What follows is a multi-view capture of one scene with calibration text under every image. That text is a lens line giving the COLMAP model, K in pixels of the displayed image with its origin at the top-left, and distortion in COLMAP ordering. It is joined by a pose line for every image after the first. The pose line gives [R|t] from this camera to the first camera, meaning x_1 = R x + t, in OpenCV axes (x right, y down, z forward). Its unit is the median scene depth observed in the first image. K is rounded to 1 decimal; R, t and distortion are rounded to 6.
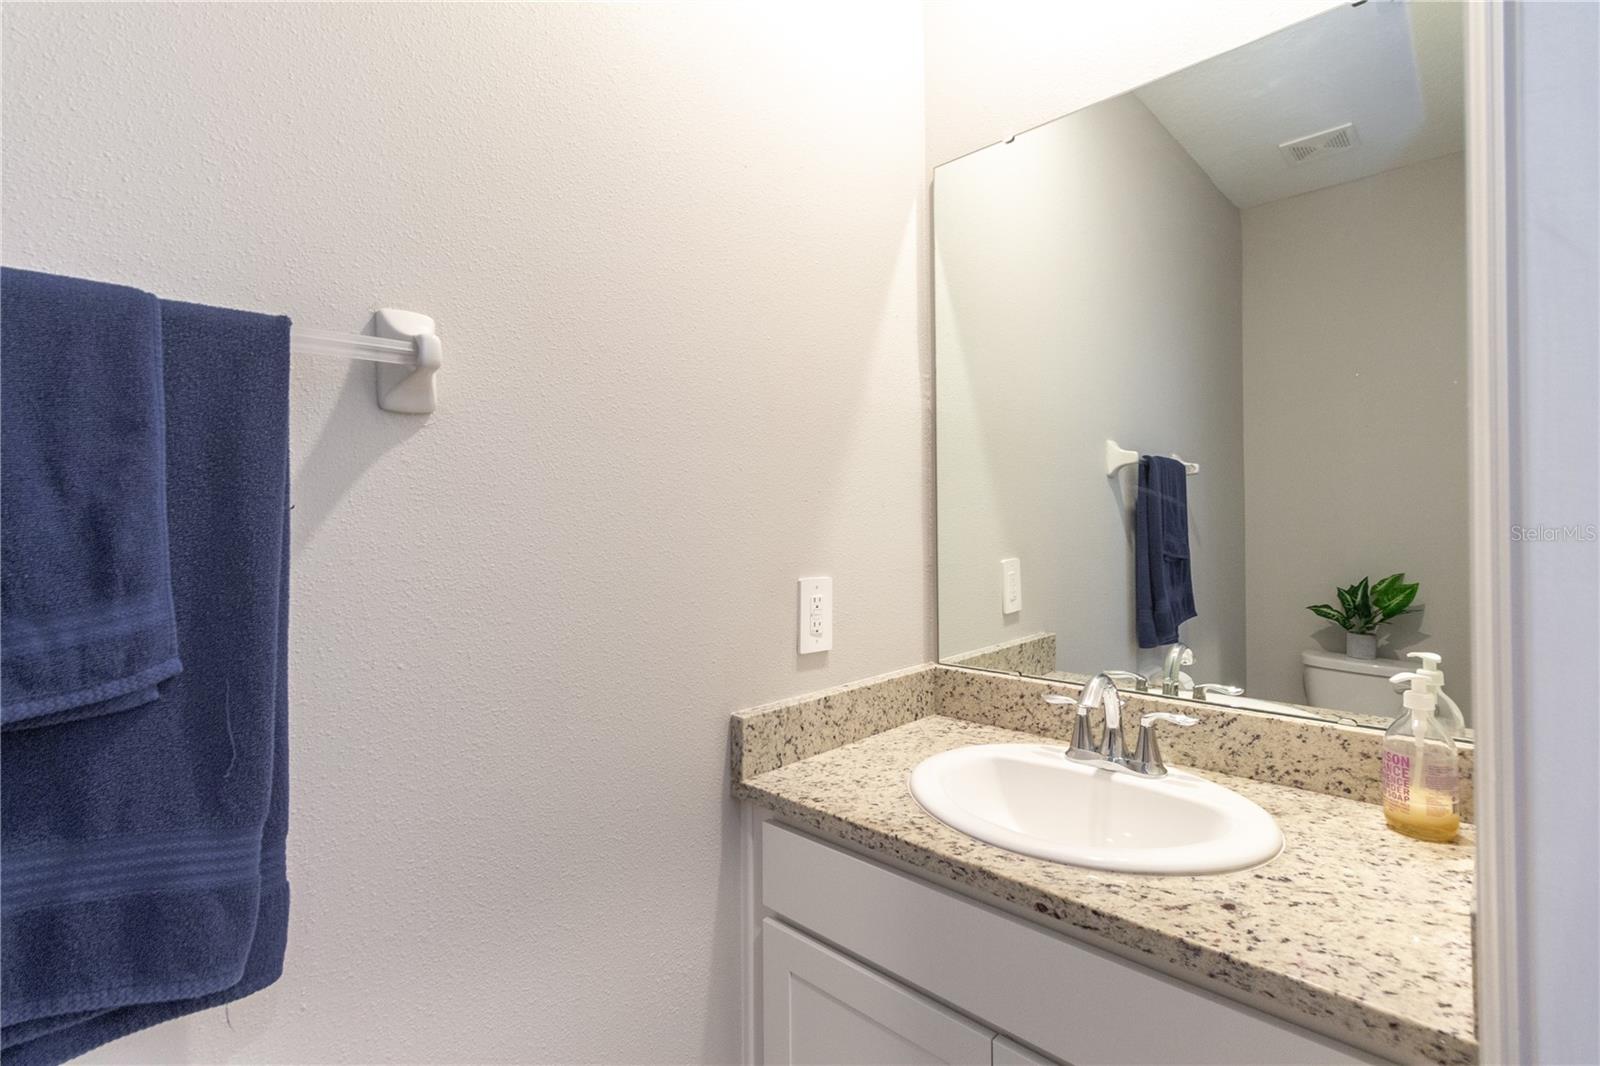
lens RADIAL K [[740.4, 0, 800.3], [0, 740.4, 525.1], [0, 0, 1]] dist [0.002736, -0.000360]
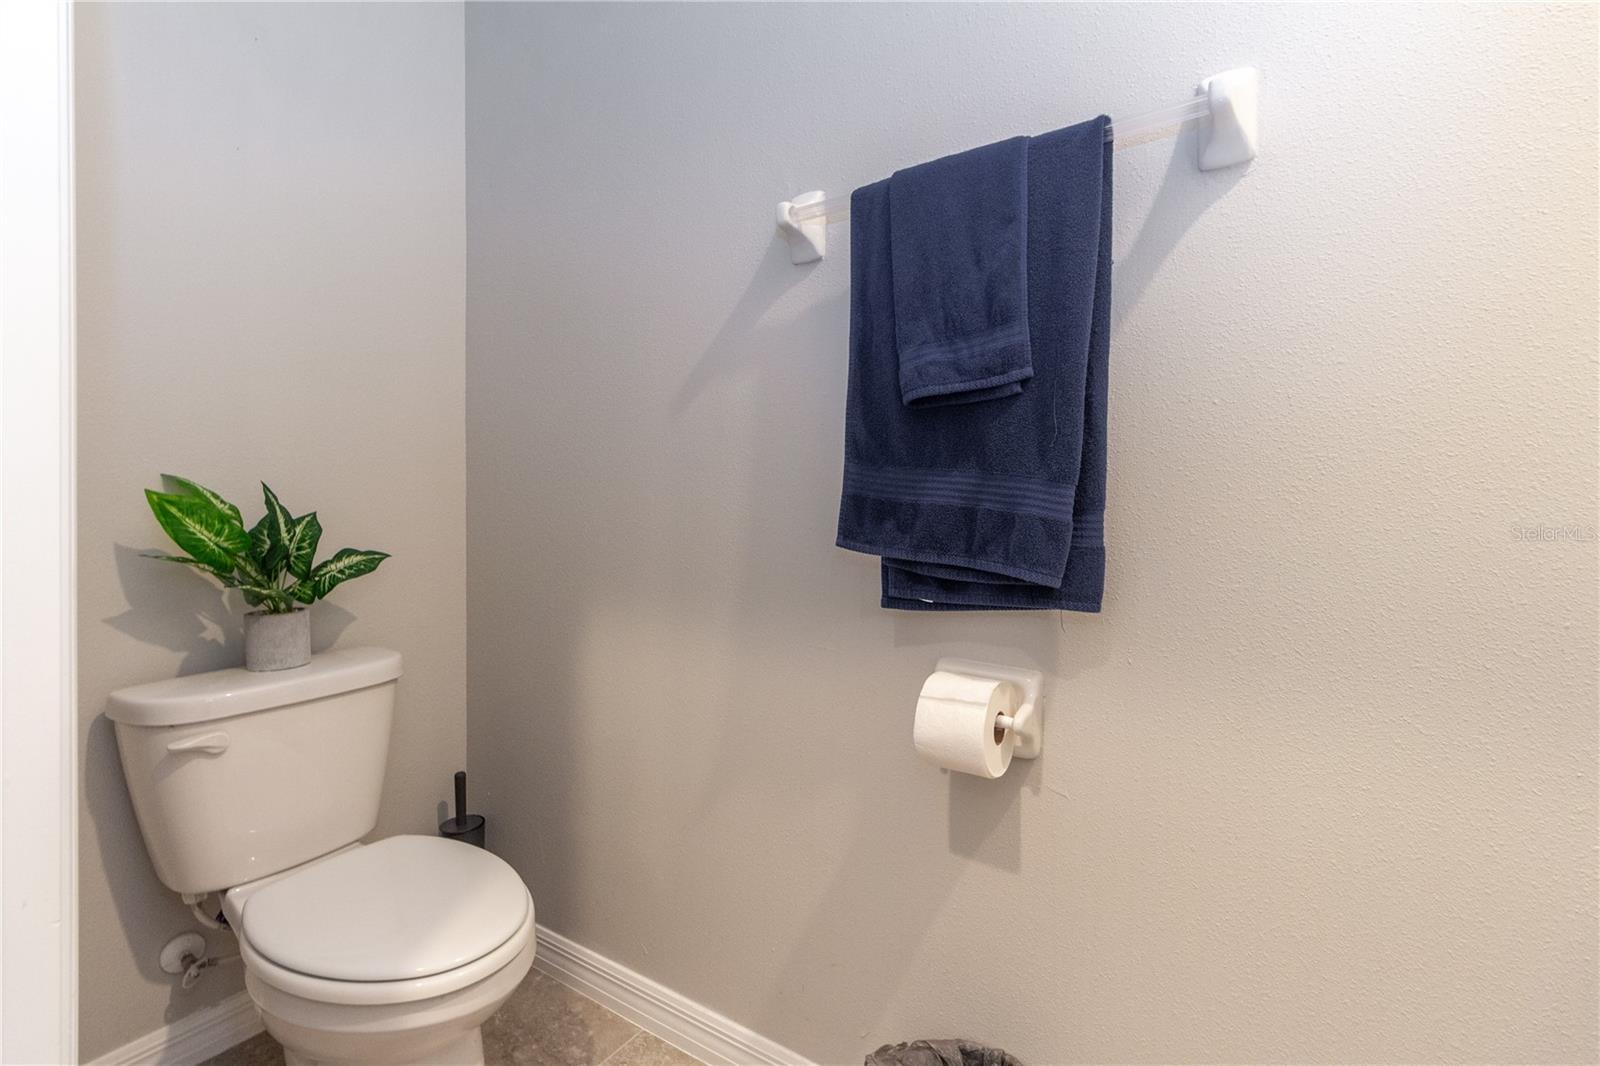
lens RADIAL K [[740.4, 0, 799.6], [0, 740.4, 530.7], [0, 0, 1]] dist [0.002736, -0.000360]
pose [[0.175861, 0.031841, -0.983900, 0.613414], [-0.010557, 0.999480, 0.030458, 0.485083], [0.984358, 0.005031, 0.176106, 0.258373]]
